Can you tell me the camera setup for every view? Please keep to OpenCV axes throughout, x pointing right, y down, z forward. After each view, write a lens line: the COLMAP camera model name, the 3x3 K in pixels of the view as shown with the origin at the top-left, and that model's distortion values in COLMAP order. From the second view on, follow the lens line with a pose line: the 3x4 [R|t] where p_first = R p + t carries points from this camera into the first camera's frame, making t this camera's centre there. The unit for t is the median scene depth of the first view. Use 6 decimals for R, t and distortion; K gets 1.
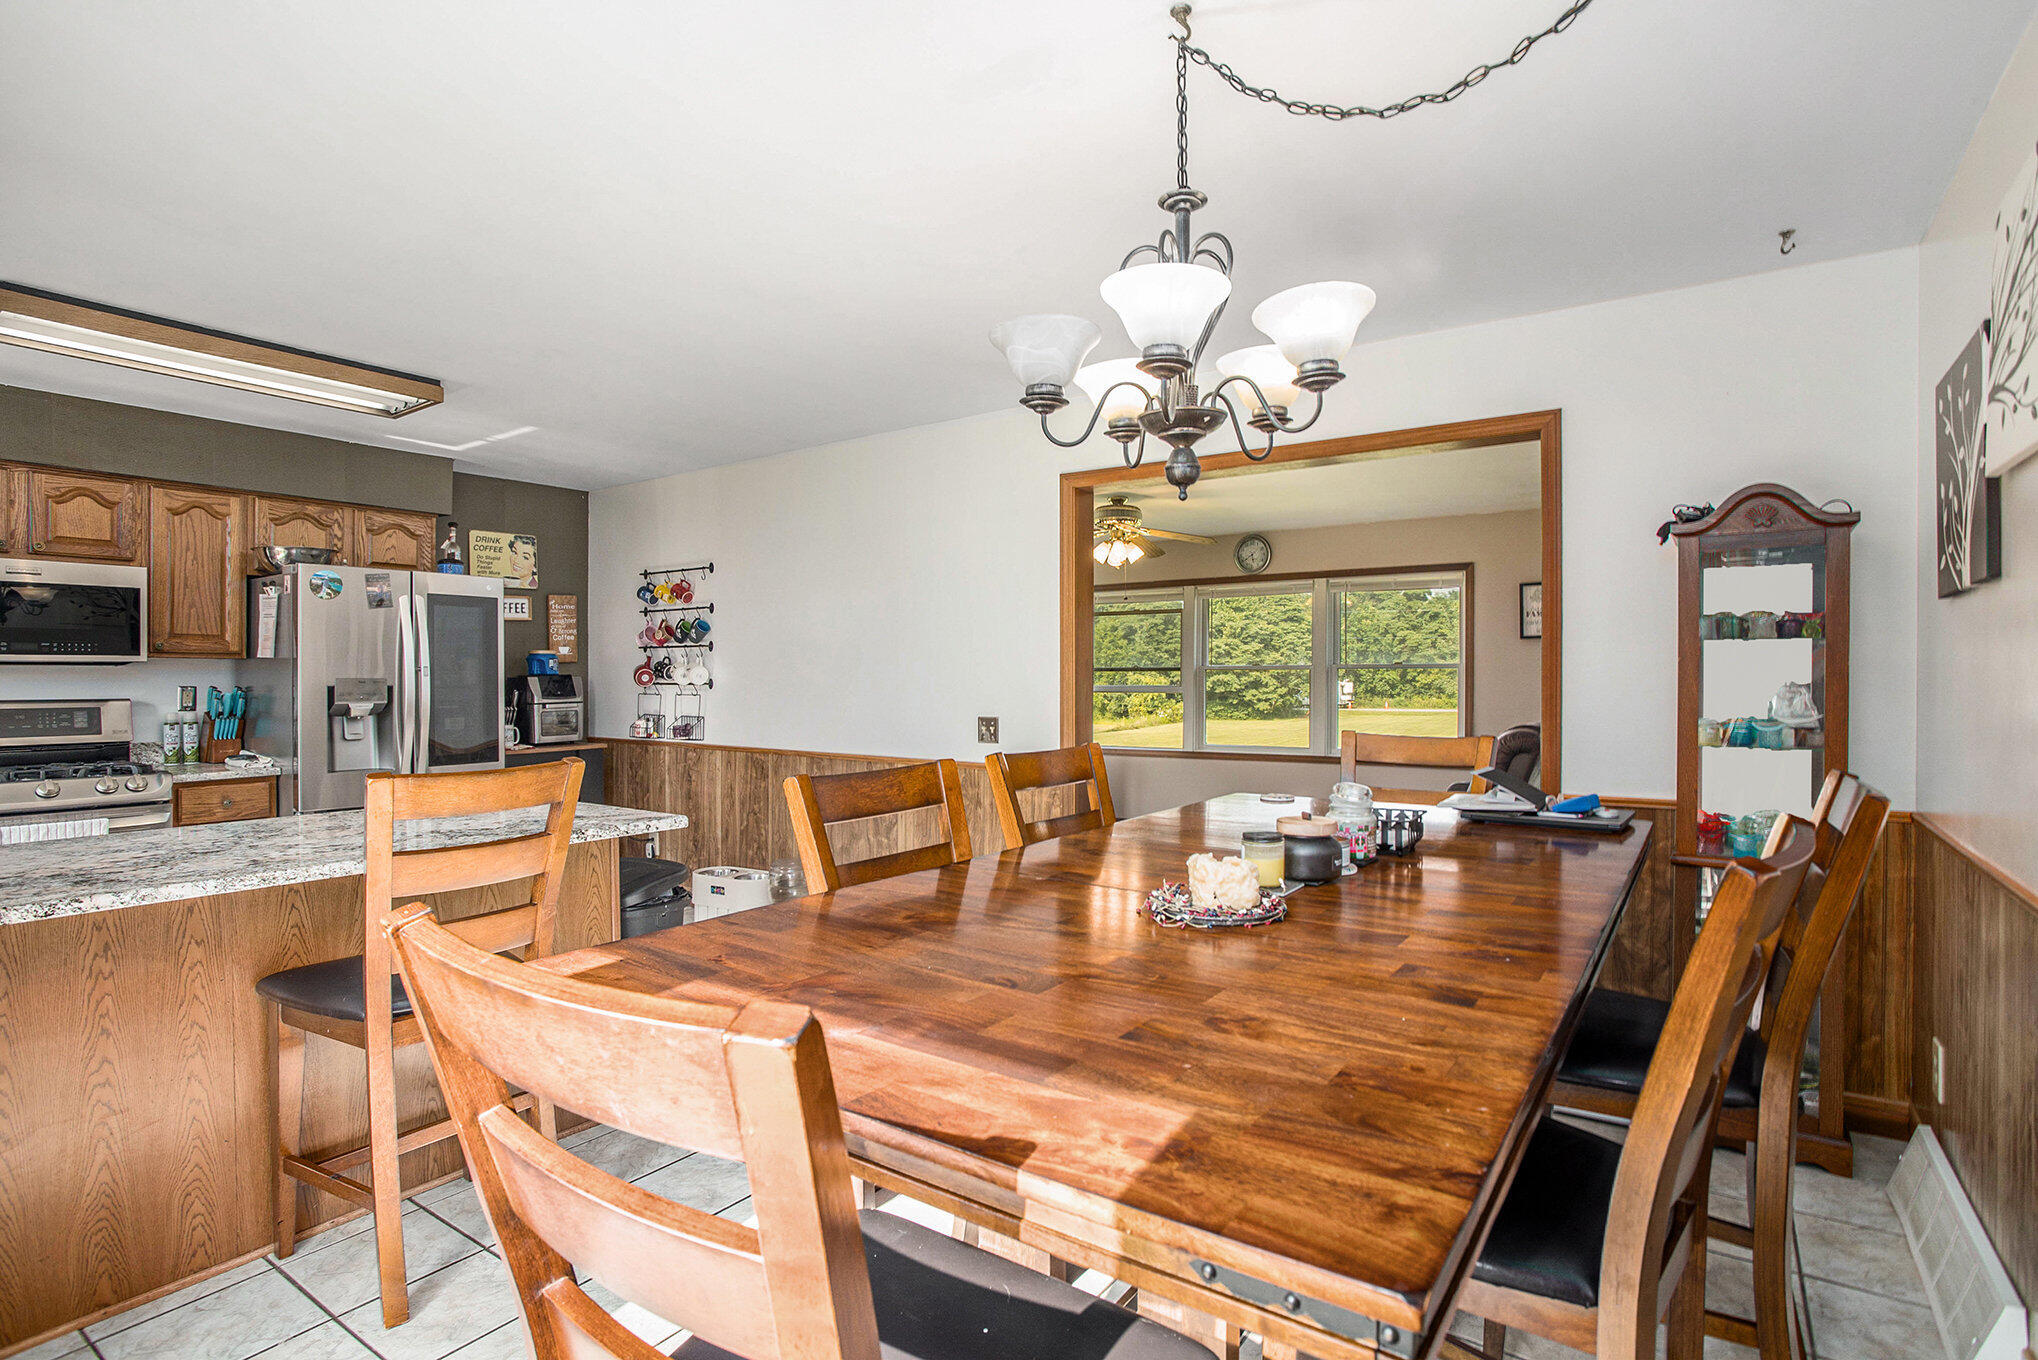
lens RADIAL K [[1001.9, 0, 1010.6], [0, 1001.9, 679.3], [0, 0, 1]] dist [-0.042888, 0.006473]
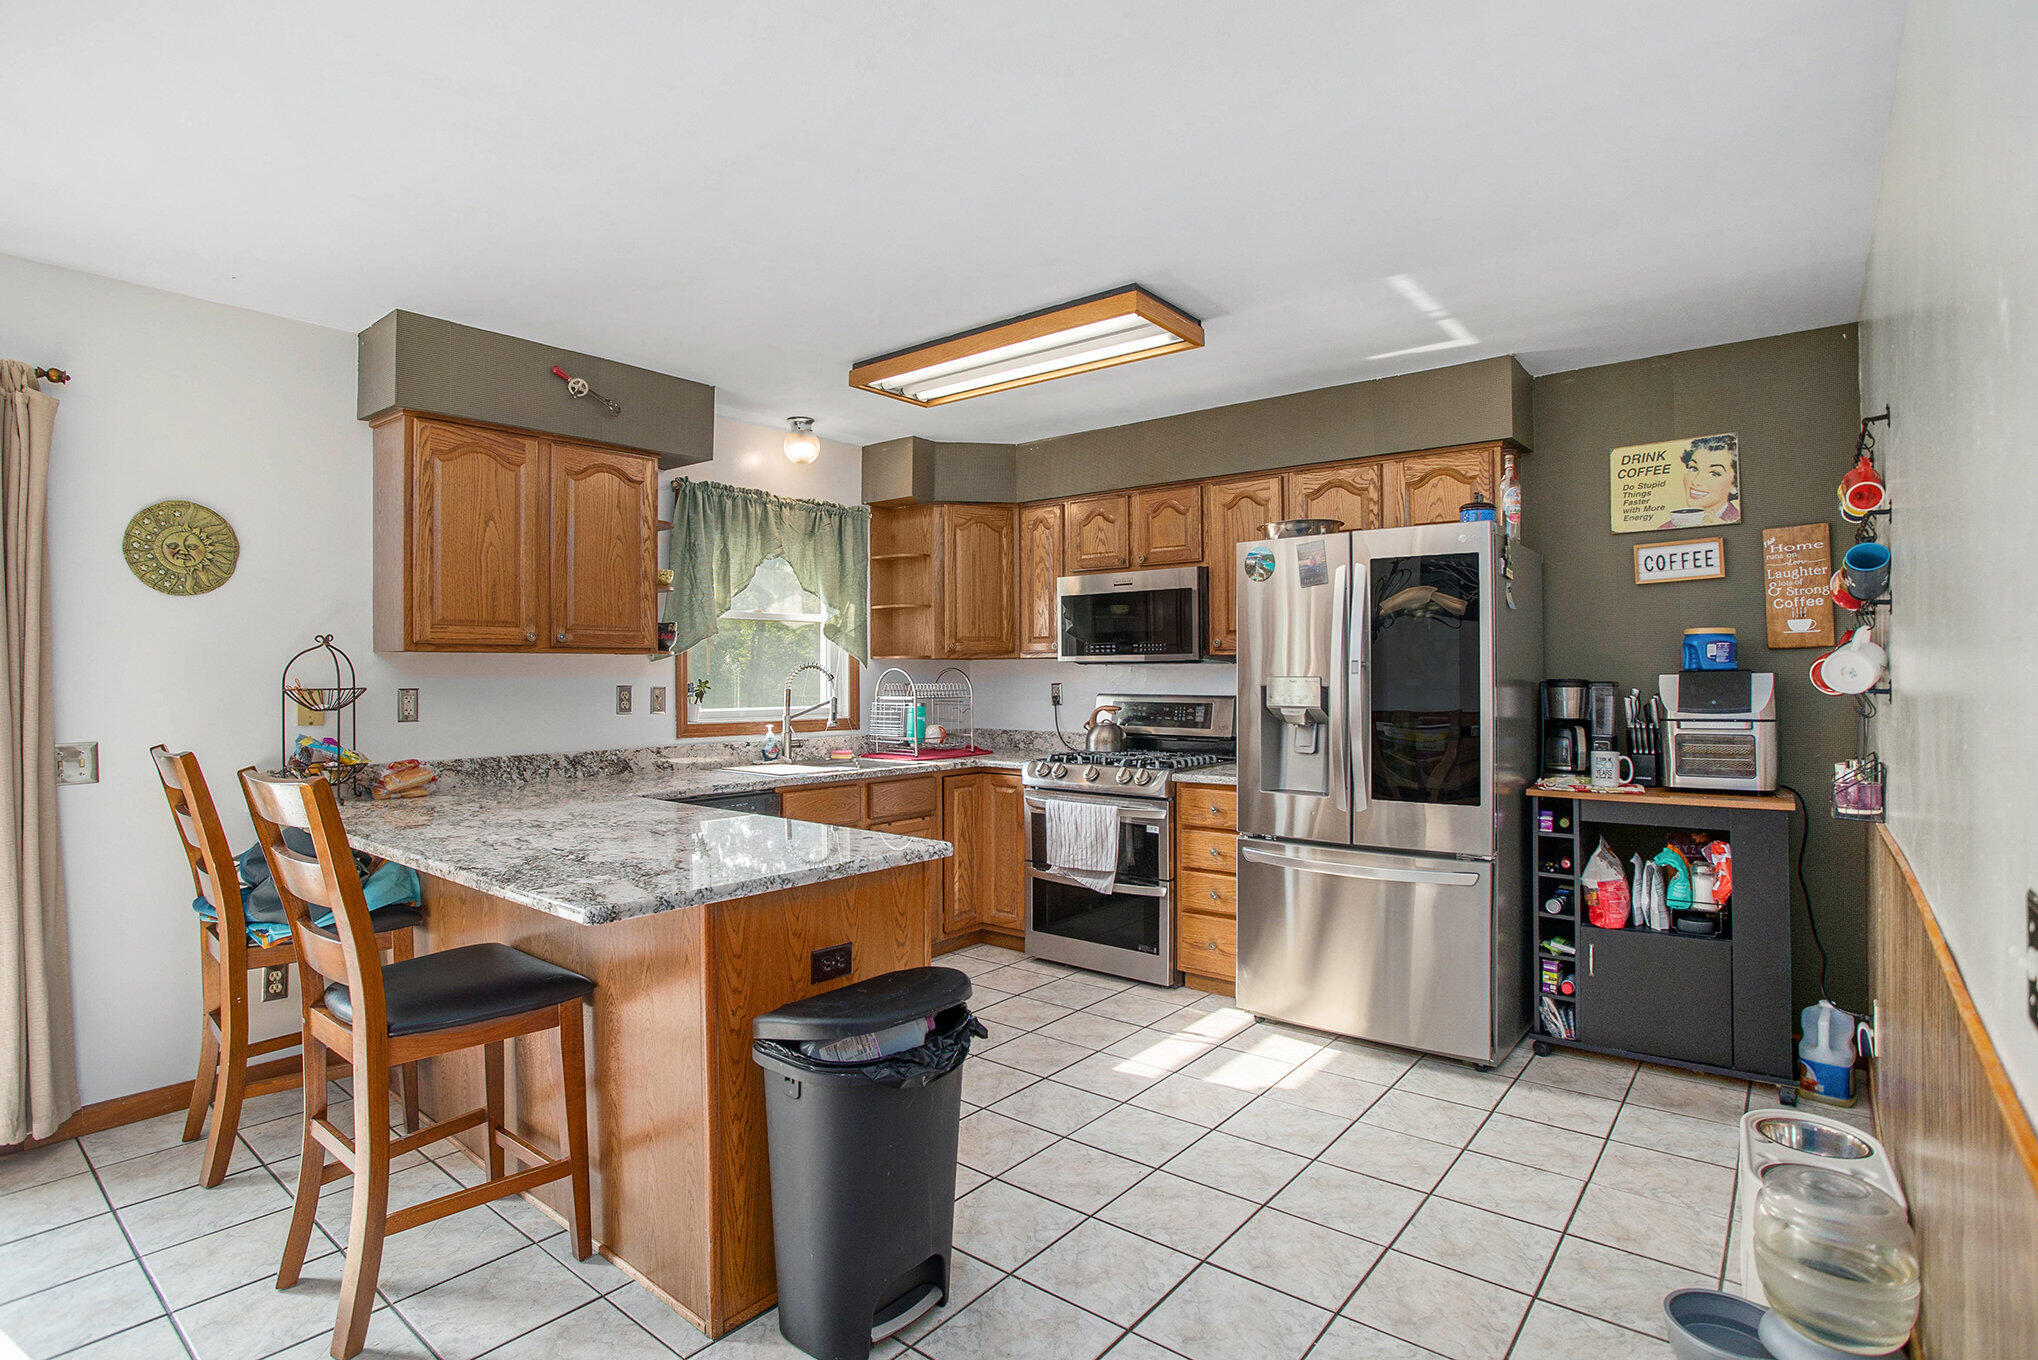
lens RADIAL K [[1001.9, 0, 1018.2], [0, 1001.9, 685.0], [0, 0, 1]] dist [-0.042888, 0.006473]
pose [[-0.048628, 0.011060, -0.998756, 0.152315], [0.000634, 0.999939, 0.011042, -0.002956], [0.998817, -0.000096, -0.048632, 0.778606]]
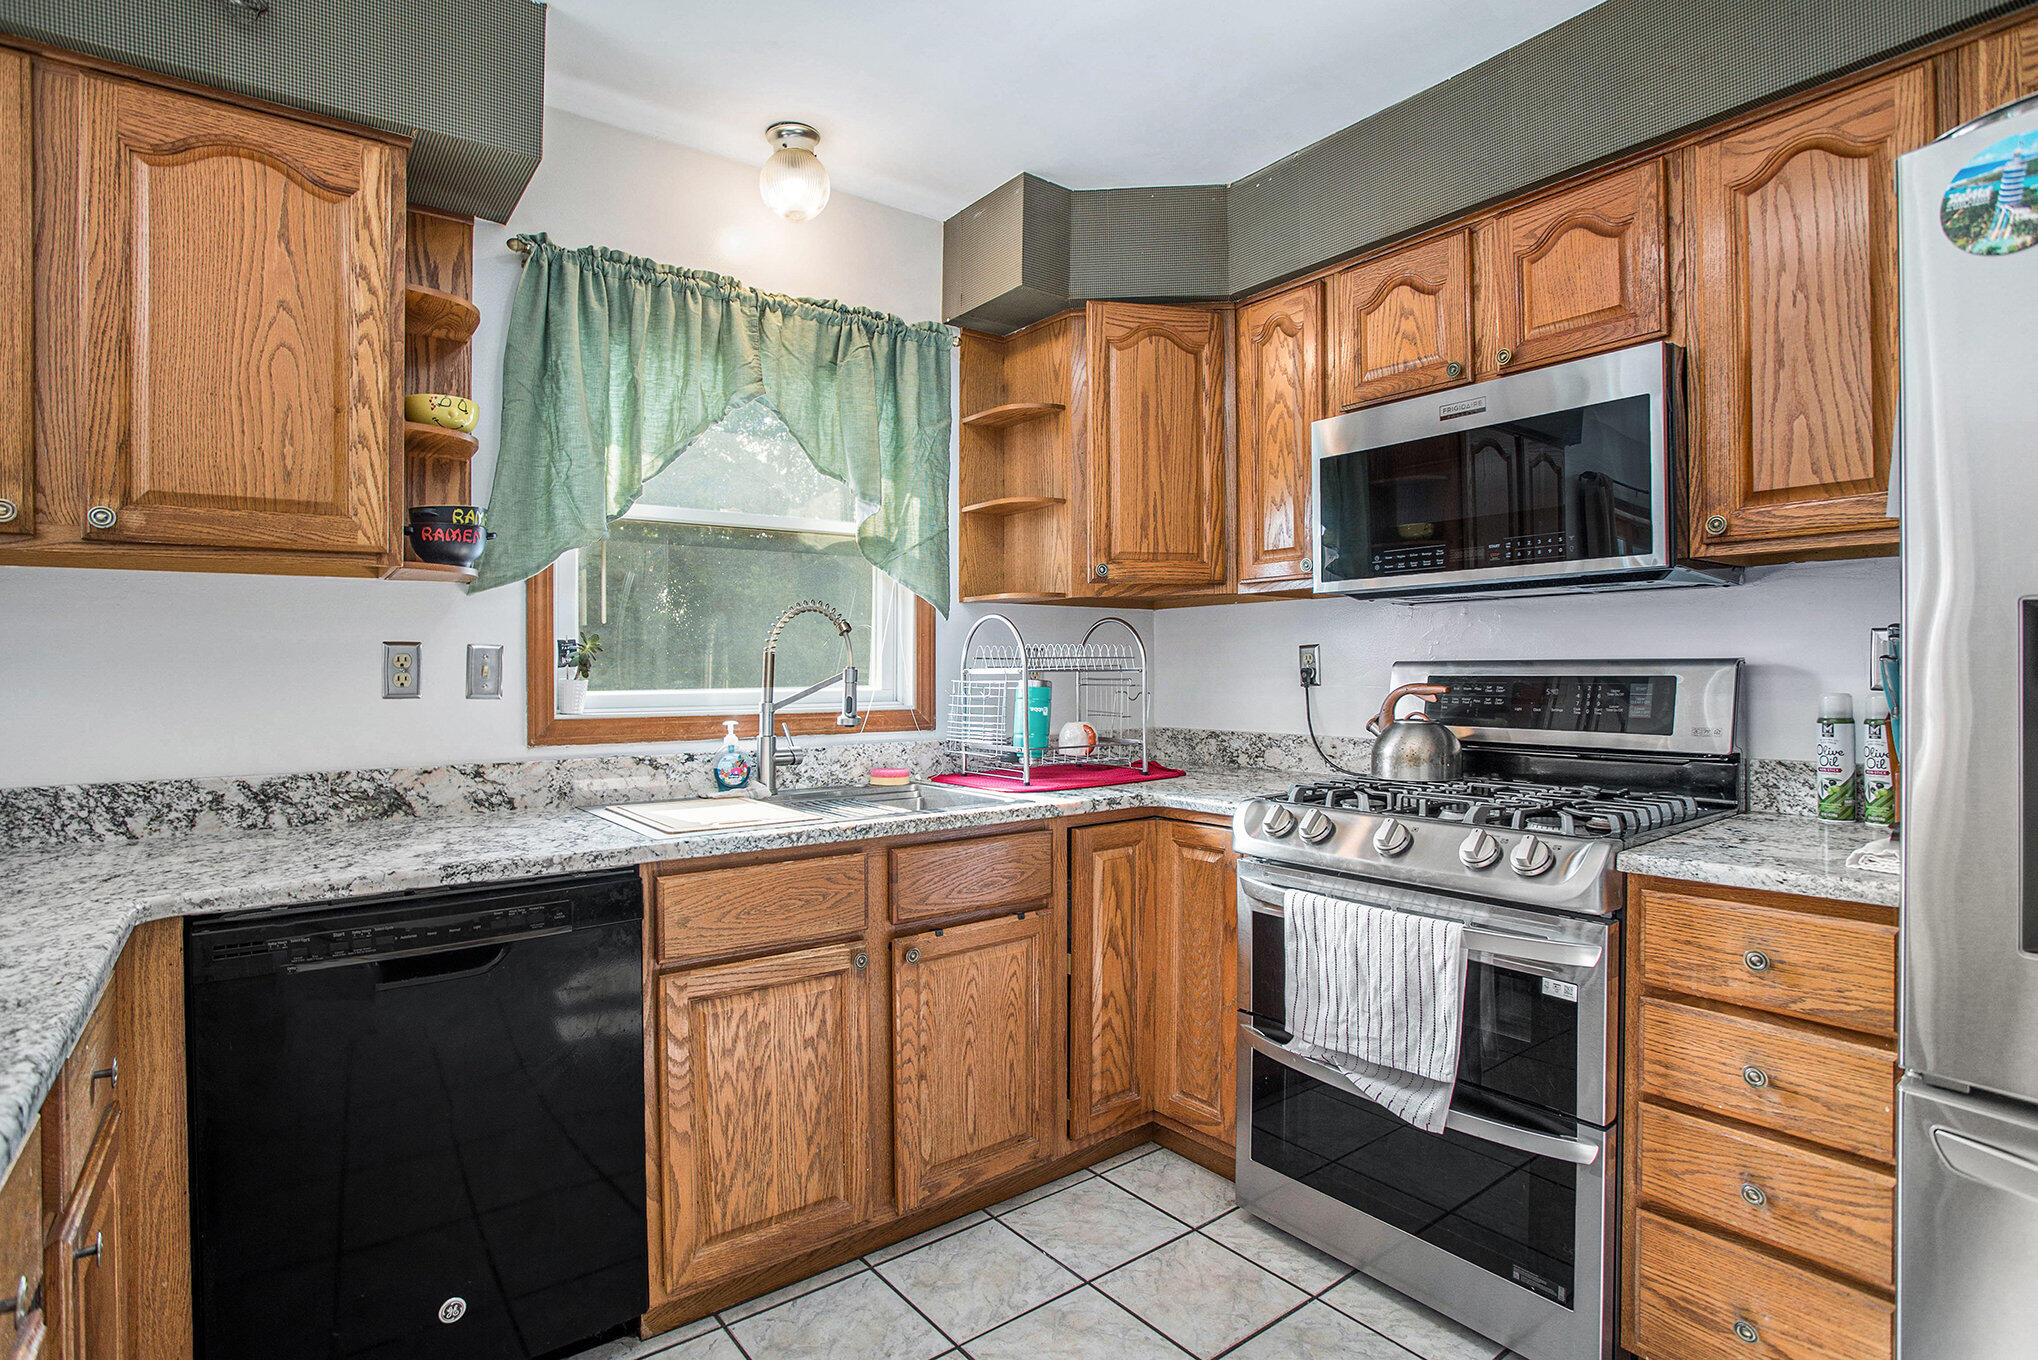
lens RADIAL K [[1001.9, 0, 990.1], [0, 1001.9, 709.2], [0, 0, 1]] dist [-0.042888, 0.006473]
pose [[-0.318307, 0.040036, -0.947142, -0.351297], [0.009791, 0.999193, 0.038946, 0.021210], [0.947937, 0.003124, -0.318442, 0.775228]]
